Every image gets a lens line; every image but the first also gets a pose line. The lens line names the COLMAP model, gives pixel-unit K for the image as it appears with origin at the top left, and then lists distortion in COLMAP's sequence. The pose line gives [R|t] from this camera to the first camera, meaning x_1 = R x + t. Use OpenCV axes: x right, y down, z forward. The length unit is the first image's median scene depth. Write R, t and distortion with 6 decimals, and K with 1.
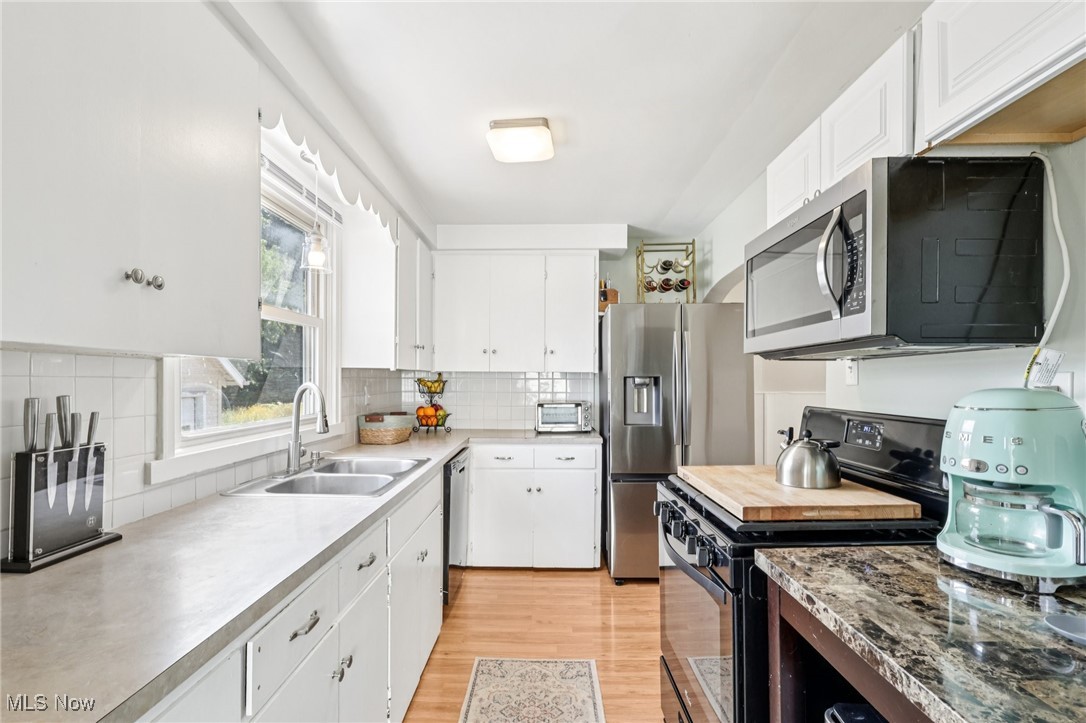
lens RADIAL K [[507.2, 0, 540.0], [0, 507.2, 376.6], [0, 0, 1]] dist [0.002143, -0.000148]
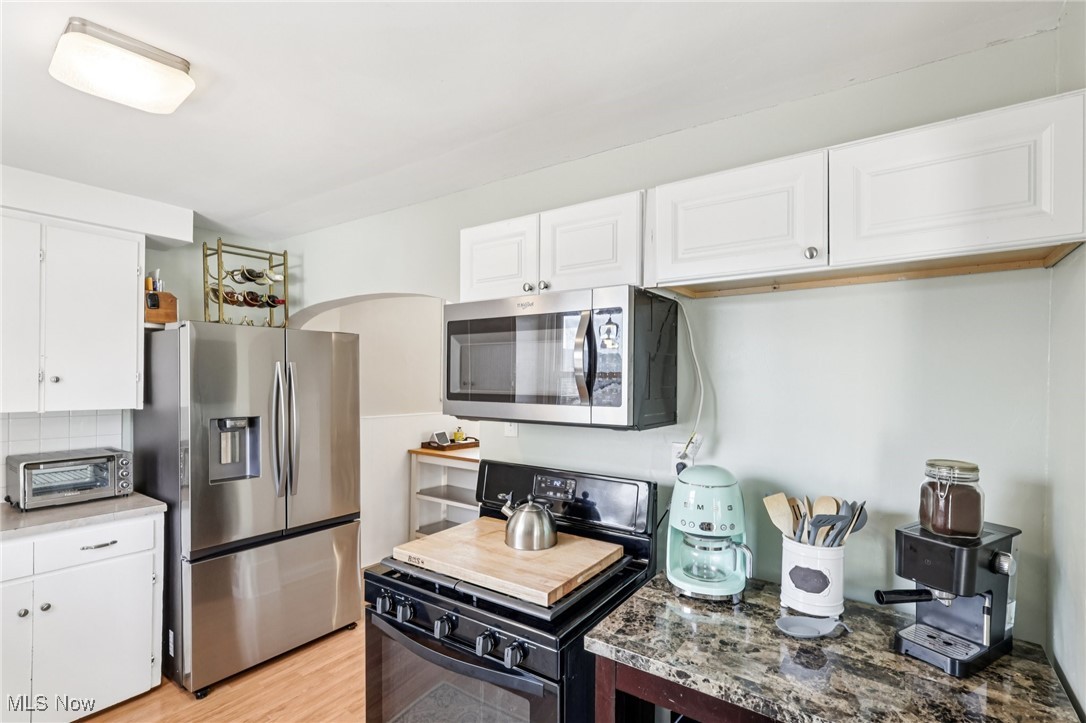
lens RADIAL K [[515.8, 0, 536.7], [0, 515.8, 374.7], [0, 0, 1]] dist [-0.001545, -0.000456]
pose [[0.573987, 0.006459, 0.818839, -0.203803], [-0.013750, 0.999904, 0.001751, -0.081758], [-0.818749, -0.012264, 0.574020, 0.177667]]
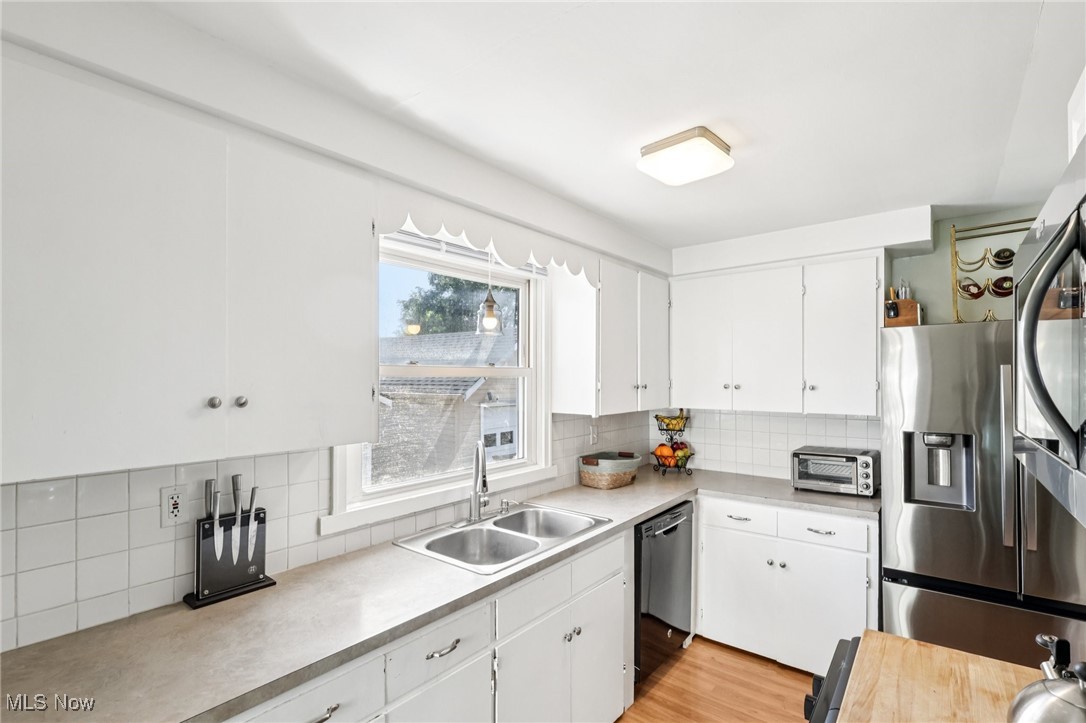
lens RADIAL K [[507.2, 0, 540.0], [0, 507.2, 376.6], [0, 0, 1]] dist [0.002143, -0.000148]
pose [[0.794963, -0.011248, -0.606553, 0.210766], [0.008336, 0.999936, -0.007617, -0.081482], [0.606600, 0.000999, 0.795006, 0.157859]]
